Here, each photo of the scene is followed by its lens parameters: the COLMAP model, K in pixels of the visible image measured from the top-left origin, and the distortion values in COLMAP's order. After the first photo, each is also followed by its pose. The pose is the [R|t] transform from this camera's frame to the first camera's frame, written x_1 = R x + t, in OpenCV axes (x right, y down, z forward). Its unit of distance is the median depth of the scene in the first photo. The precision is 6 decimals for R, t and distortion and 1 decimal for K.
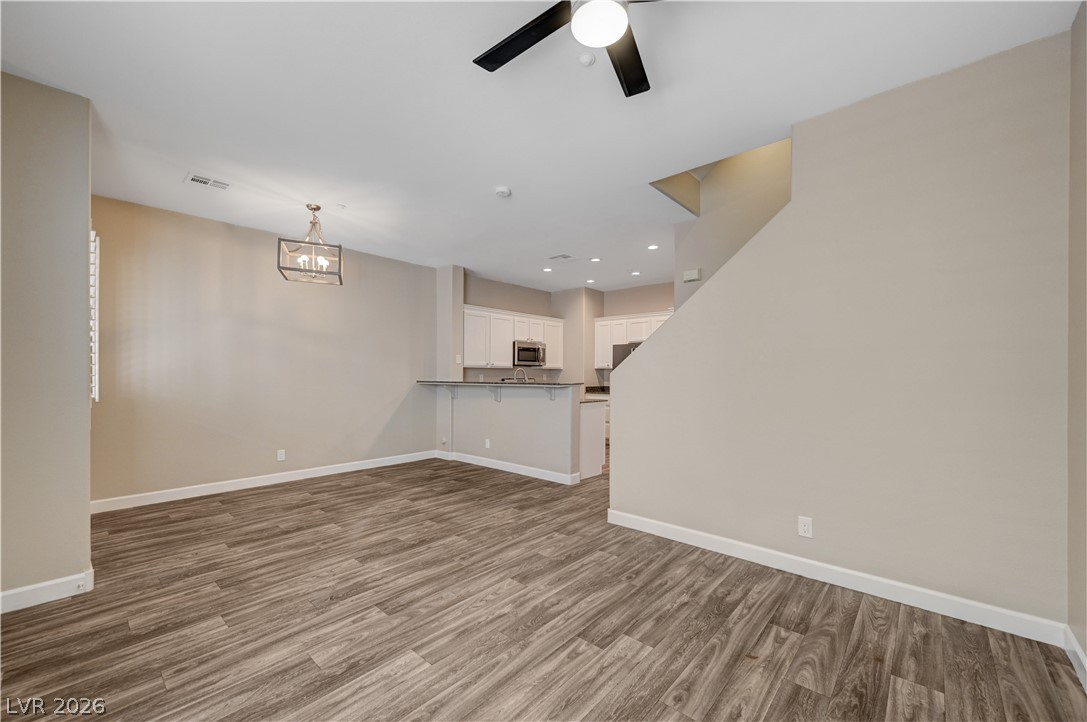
lens RADIAL K [[432.6, 0, 544.4], [0, 432.6, 359.3], [0, 0, 1]] dist [0.006610, 0.000343]
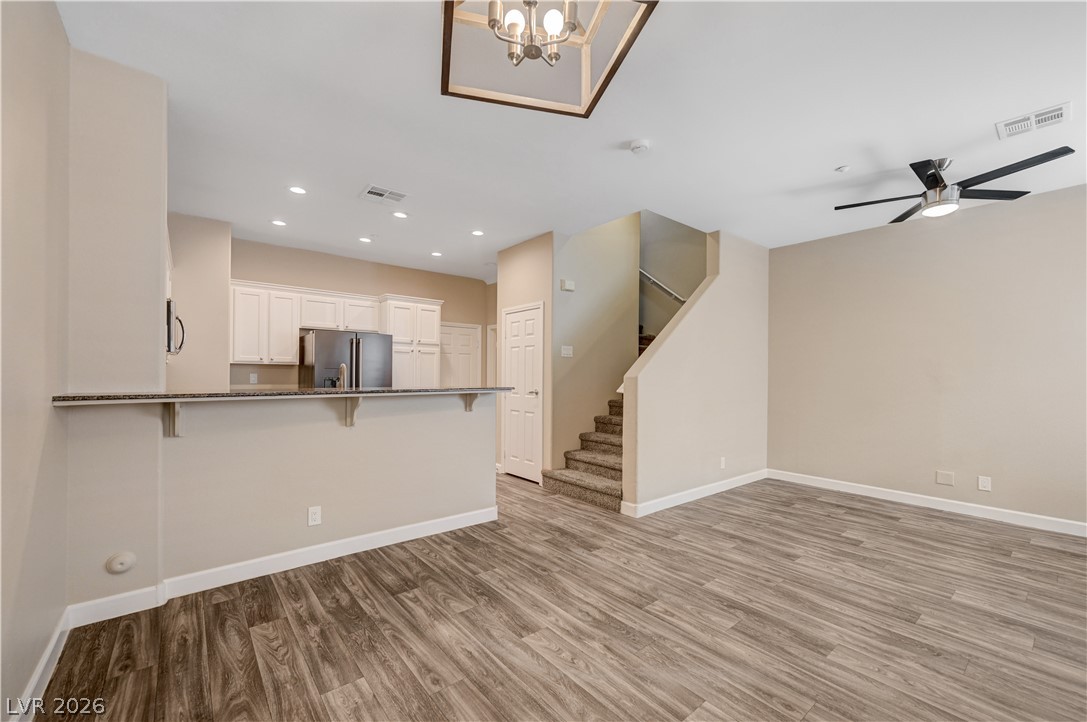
lens RADIAL K [[438.7, 0, 546.8], [0, 438.7, 377.5], [0, 0, 1]] dist [0.001388, 0.000602]
pose [[0.147591, -0.006899, 0.989024, -0.848778], [-0.042015, 0.999029, 0.013239, 0.029224], [-0.988156, -0.043508, 0.147157, 0.977620]]
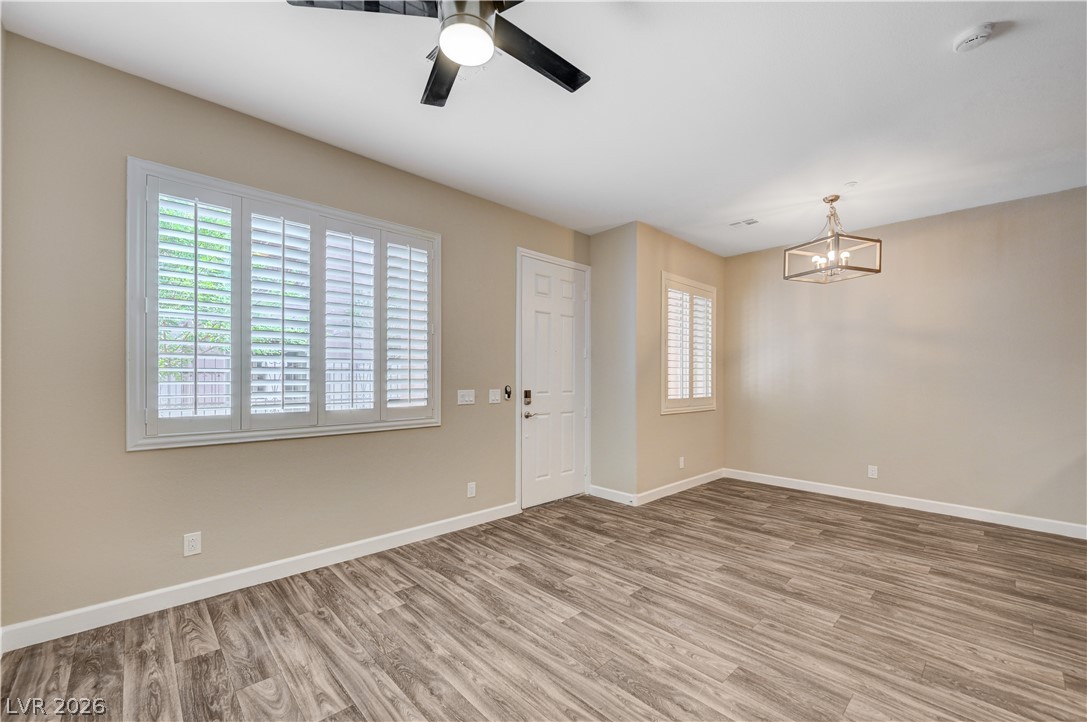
lens RADIAL K [[438.4, 0, 543.2], [0, 438.4, 373.5], [0, 0, 1]] dist [0.001533, 0.000766]
pose [[-0.078885, -0.013805, -0.996788, 0.444354], [0.027847, 0.999483, -0.016046, 0.016323], [0.996495, -0.029023, -0.078460, 0.493590]]
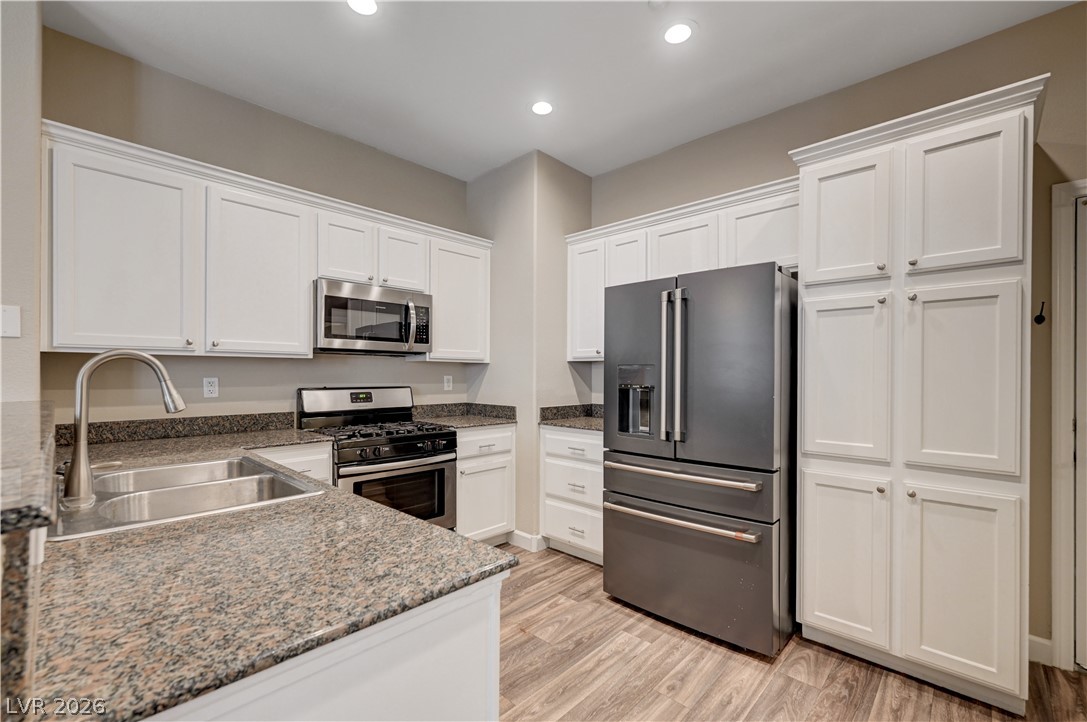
lens RADIAL K [[464.9, 0, 546.4], [0, 464.9, 375.1], [0, 0, 1]] dist [0.001761, 0.000256]
pose [[0.999781, -0.000281, -0.020938, 0.216298], [0.001044, 0.999335, 0.036460, 0.036780], [0.020913, -0.036474, 0.999116, 1.161350]]
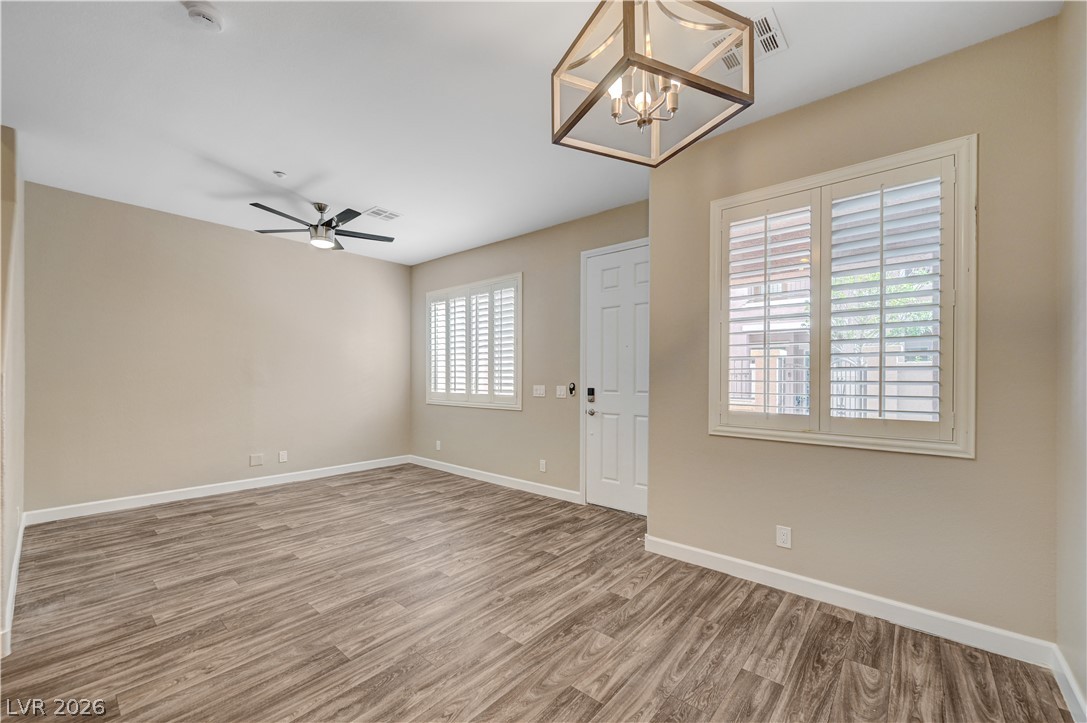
lens RADIAL K [[436.4, 0, 546.3], [0, 436.4, 375.8], [0, 0, 1]] dist [0.000271, 0.000024]
pose [[-0.999677, -0.006993, -0.024421, -0.451240], [-0.006177, 0.999425, -0.033333, 0.044510], [0.024640, -0.033171, -0.999146, 1.419928]]
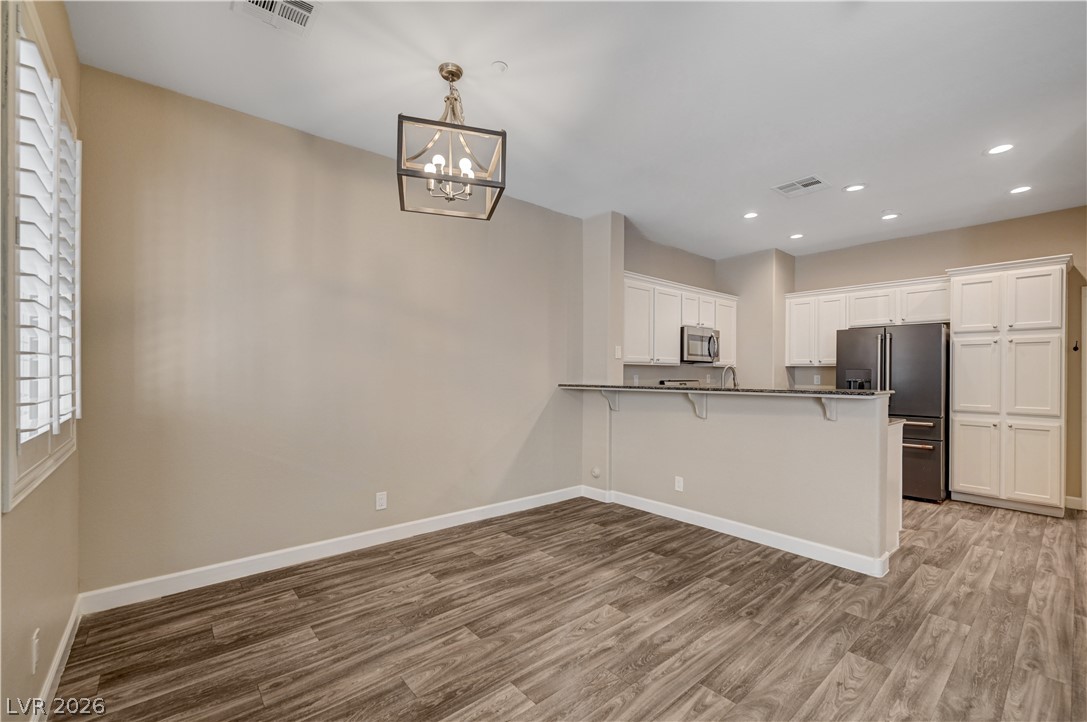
lens RADIAL K [[455.2, 0, 548.2], [0, 455.2, 373.4], [0, 0, 1]] dist [0.000543, 0.000890]
pose [[0.991588, 0.001887, -0.129421, -0.342355], [0.002452, 0.999441, 0.033356, 0.014238], [0.129411, -0.033393, 0.991029, 0.462078]]
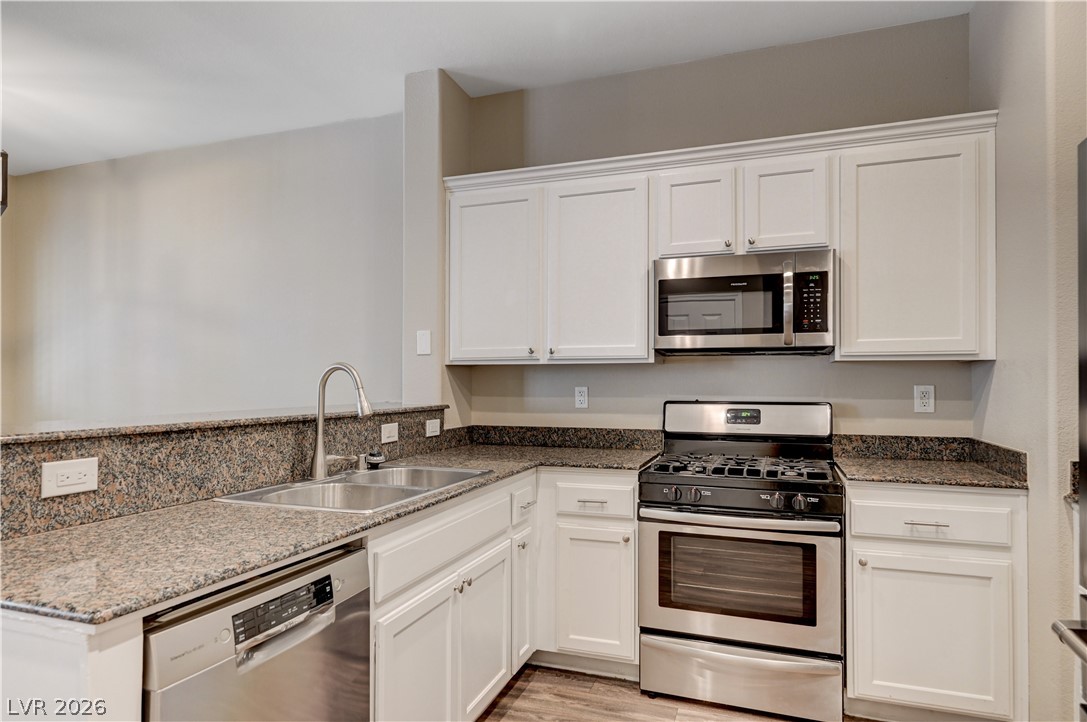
lens RADIAL K [[622.5, 0, 544.0], [0, 622.5, 378.6], [0, 0, 1]] dist [-0.001899, -0.000355]
pose [[0.386639, -0.006733, -0.922207, 0.465828], [0.033284, 0.999424, 0.006657, 0.045634], [0.921630, -0.033269, 0.386640, 1.437388]]
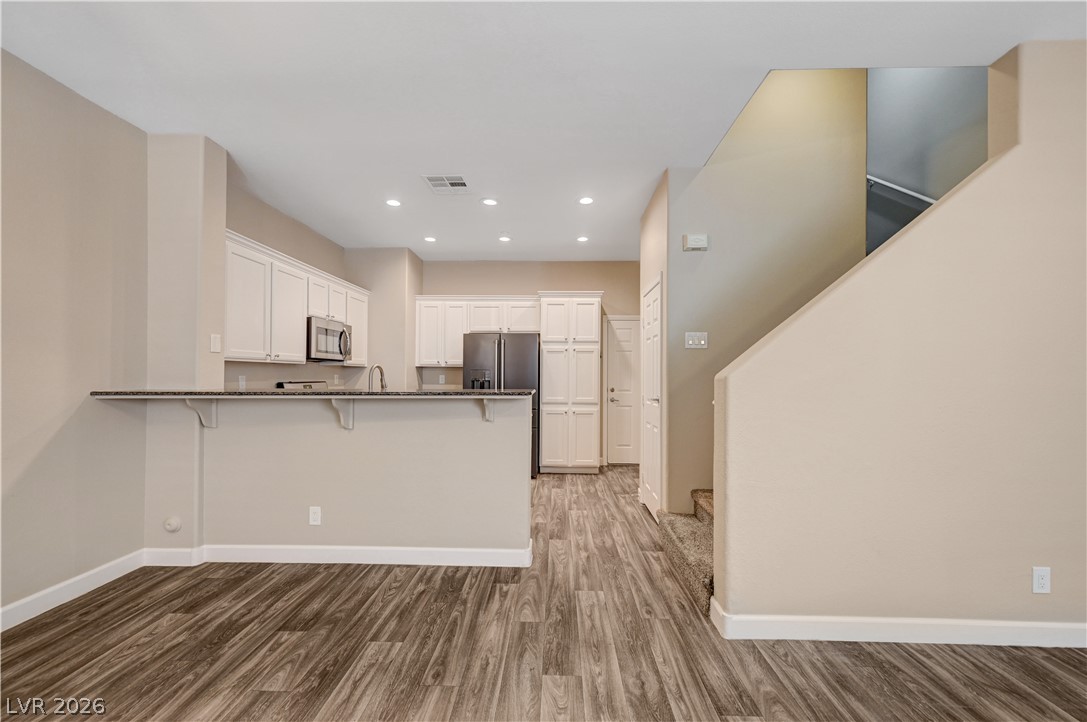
lens RADIAL K [[430.3, 0, 545.4], [0, 430.3, 372.5], [0, 0, 1]] dist [-0.000494, 0.000081]
pose [[0.762546, 0.003853, 0.646922, -0.362238], [-0.024388, 0.999443, 0.022795, 0.019777], [-0.646474, -0.033159, 0.762215, 0.669594]]
